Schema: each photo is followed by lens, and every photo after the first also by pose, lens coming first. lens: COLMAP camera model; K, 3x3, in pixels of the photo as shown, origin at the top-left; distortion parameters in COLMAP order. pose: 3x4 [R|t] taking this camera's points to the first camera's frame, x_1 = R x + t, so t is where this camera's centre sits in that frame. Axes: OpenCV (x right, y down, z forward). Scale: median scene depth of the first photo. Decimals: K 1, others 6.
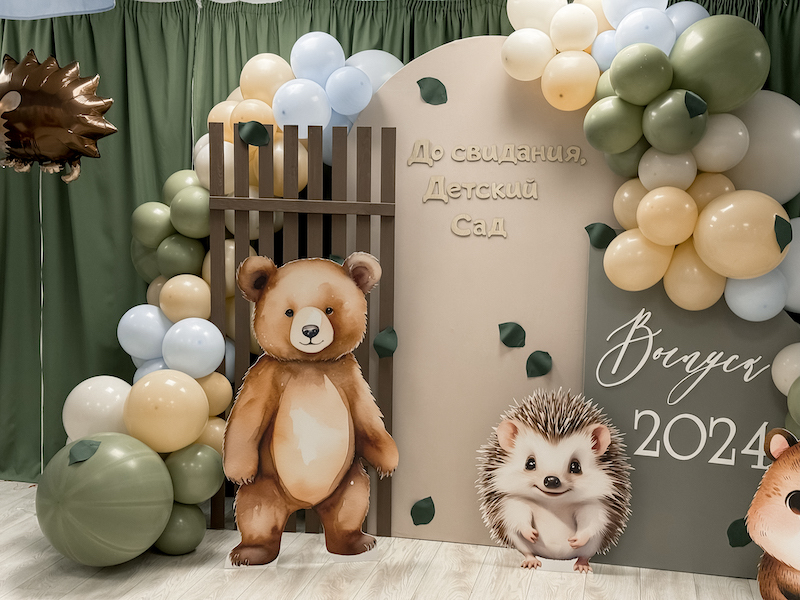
lens RADIAL K [[1126.8, 0, 396.4], [0, 1126.8, 310.0], [0, 0, 1]] dist [0.166229, -0.157962]
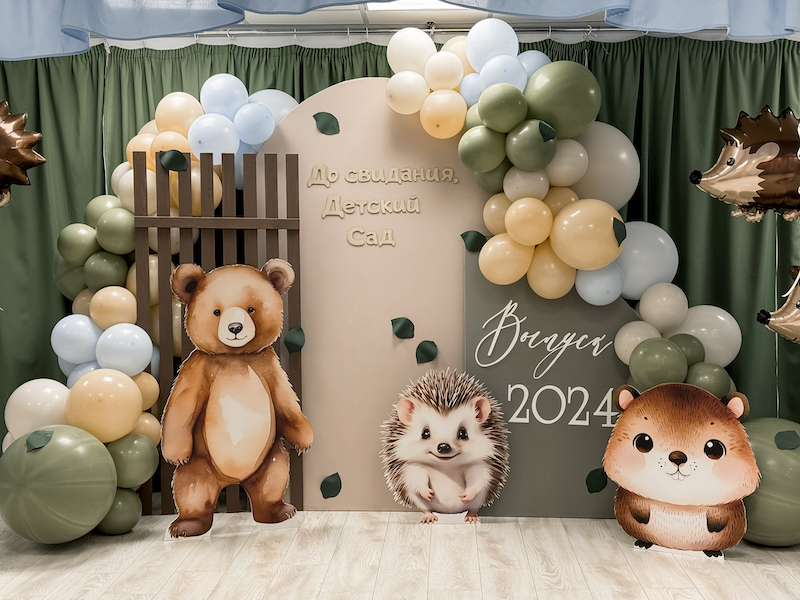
lens RADIAL K [[1140.8, 0, 400.0], [0, 1140.8, 300.0], [0, 0, 1]] dist [0.148107, -0.063394]
pose [[0.985709, -0.033263, 0.165138, -0.099979], [0.042292, 0.997779, -0.051460, 0.056188], [-0.163060, 0.057709, 0.984927, -0.178875]]
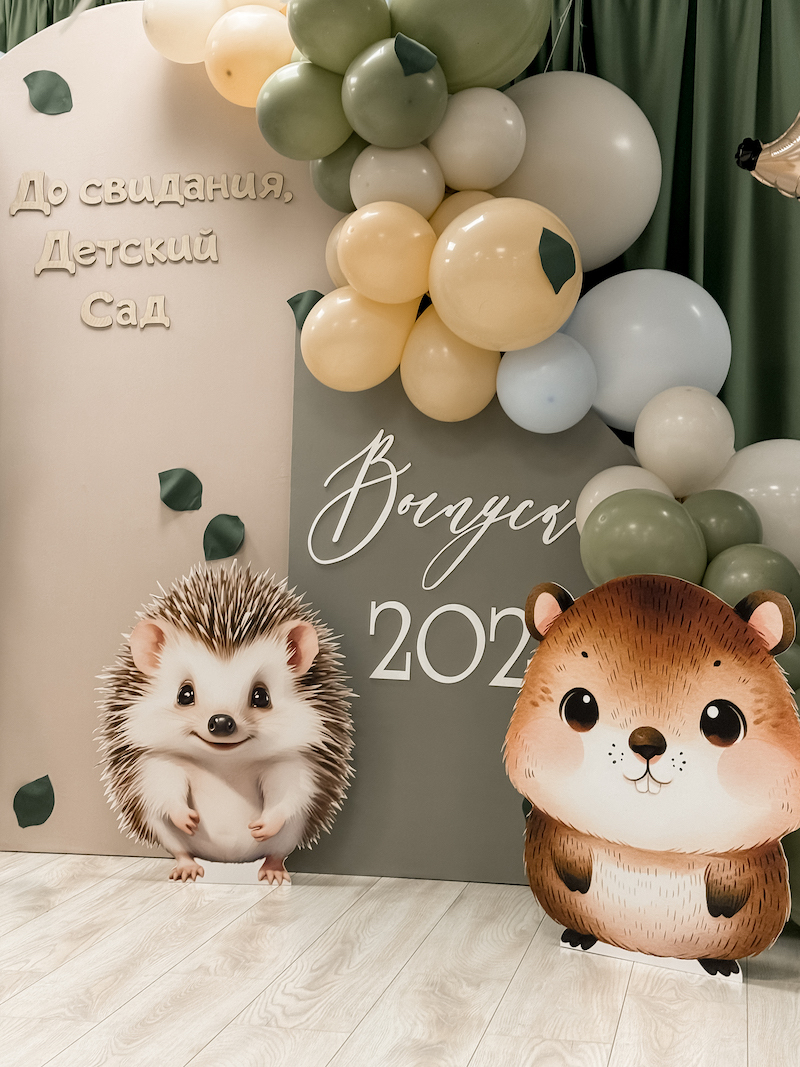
lens RADIAL K [[1594.6, 0, 403.8], [0, 1594.6, 520.1], [0, 0, 1]] dist [0.156637, -0.045867]
pose [[0.999900, -0.013746, -0.003423, 0.231993], [0.013243, 0.992859, -0.118556, 0.144869], [0.005028, 0.118499, 0.992941, 0.178178]]
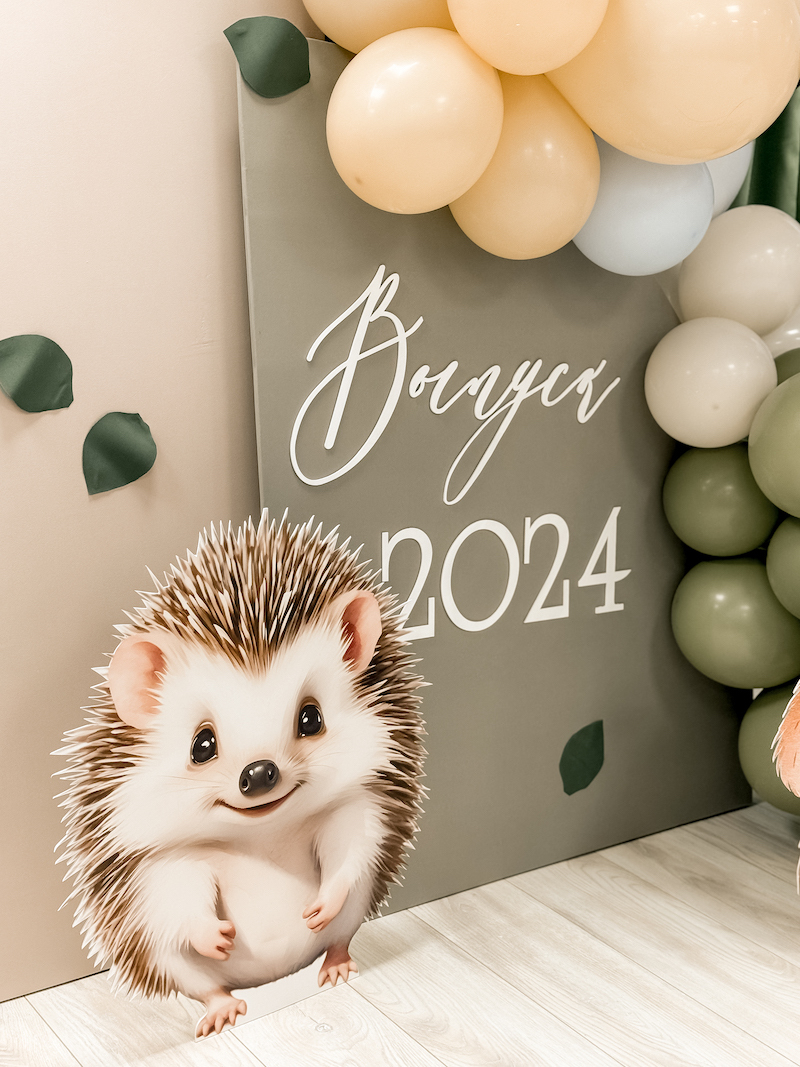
lens RADIAL K [[1521.6, 0, 400.0], [0, 1521.6, 533.5], [0, 0, 1]] dist [0.148107, -0.063394]
pose [[0.686176, -0.179176, 0.705024, -0.152637], [0.073987, 0.981355, 0.177394, -0.003633], [-0.723663, -0.069561, 0.686639, 0.642049]]
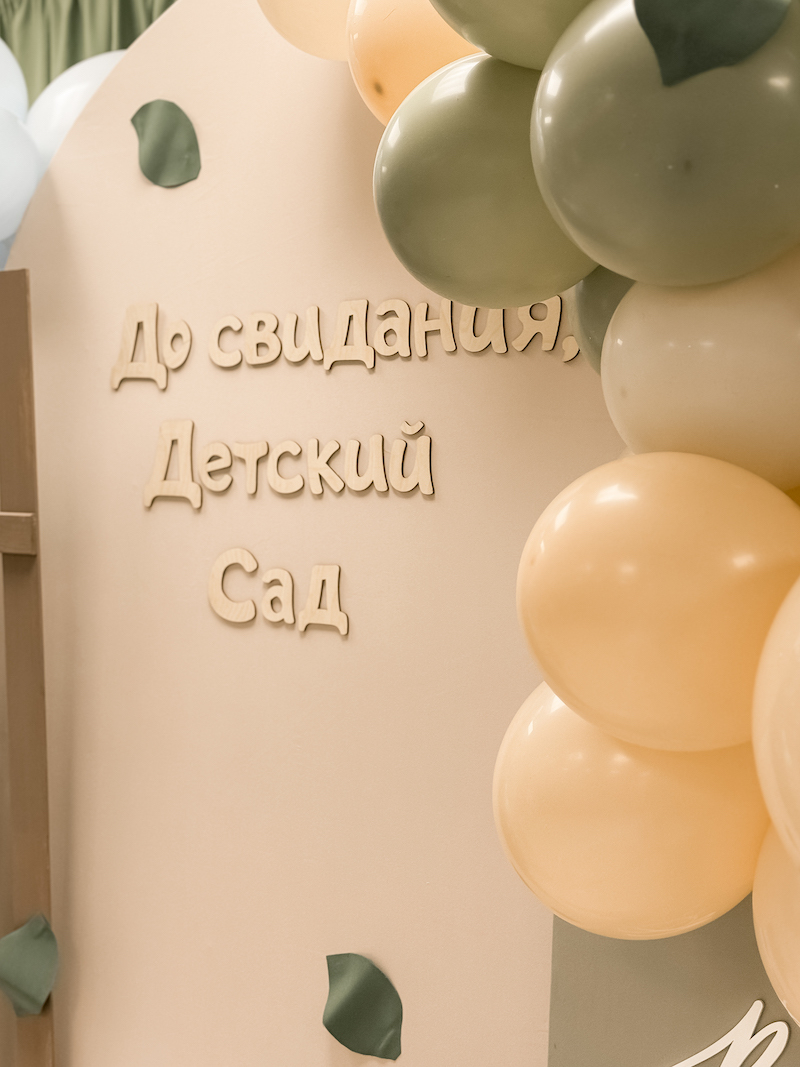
lens RADIAL K [[1643.8, 0, 399.6], [0, 1643.8, 486.0], [0, 0, 1]] dist [0.136337, -0.026734]
pose [[0.875525, -0.013124, -0.482994, 0.314630], [-0.022005, 0.997511, -0.066993, -0.076962], [0.482671, 0.069283, 0.873057, 0.681351]]
